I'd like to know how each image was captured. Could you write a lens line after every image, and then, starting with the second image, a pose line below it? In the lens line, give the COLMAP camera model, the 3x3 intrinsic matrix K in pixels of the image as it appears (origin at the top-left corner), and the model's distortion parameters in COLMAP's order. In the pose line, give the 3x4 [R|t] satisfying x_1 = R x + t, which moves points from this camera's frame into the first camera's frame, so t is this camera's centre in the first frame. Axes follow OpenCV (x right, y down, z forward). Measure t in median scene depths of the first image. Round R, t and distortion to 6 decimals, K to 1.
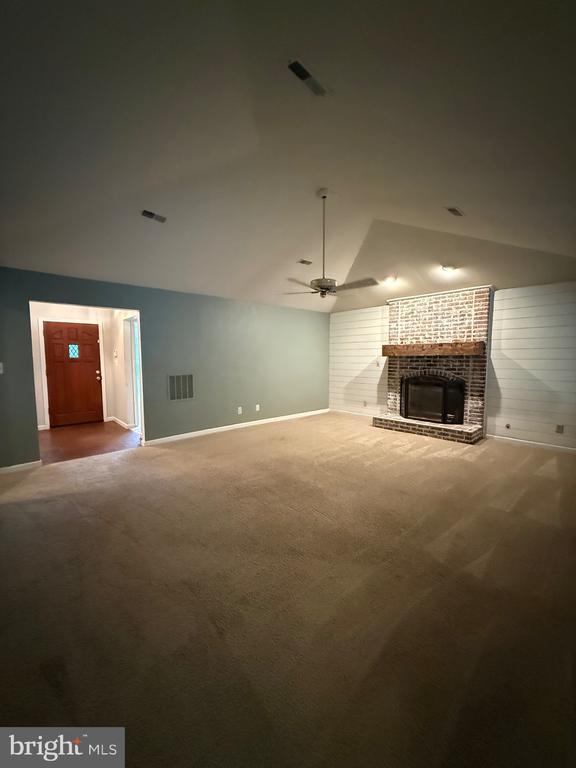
lens RADIAL K [[307.1, 0, 286.3], [0, 307.1, 381.8], [0, 0, 1]] dist [-0.000384, -0.000086]
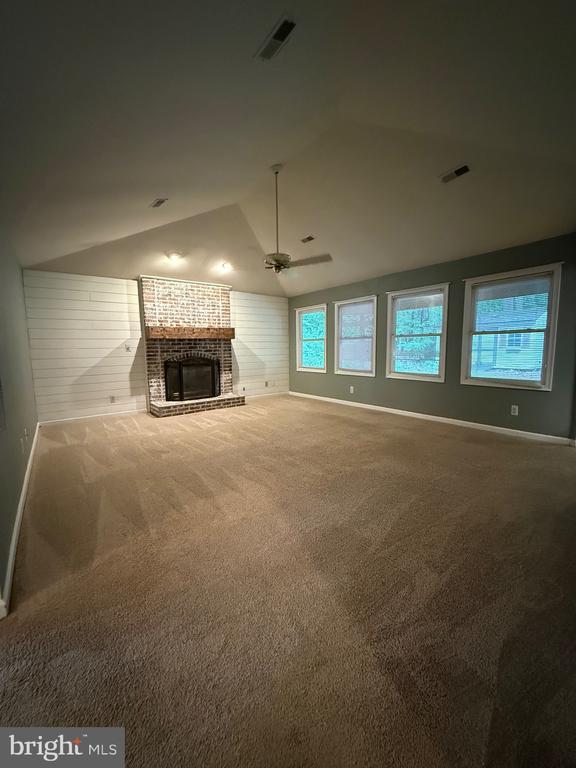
lens RADIAL K [[307.1, 0, 286.3], [0, 307.1, 381.8], [0, 0, 1]] dist [-0.000384, -0.000086]
pose [[0.086425, -0.106827, 0.990514, -0.606979], [0.099019, 0.990233, 0.098157, -0.008627], [-0.991325, 0.089597, 0.096159, 0.595387]]
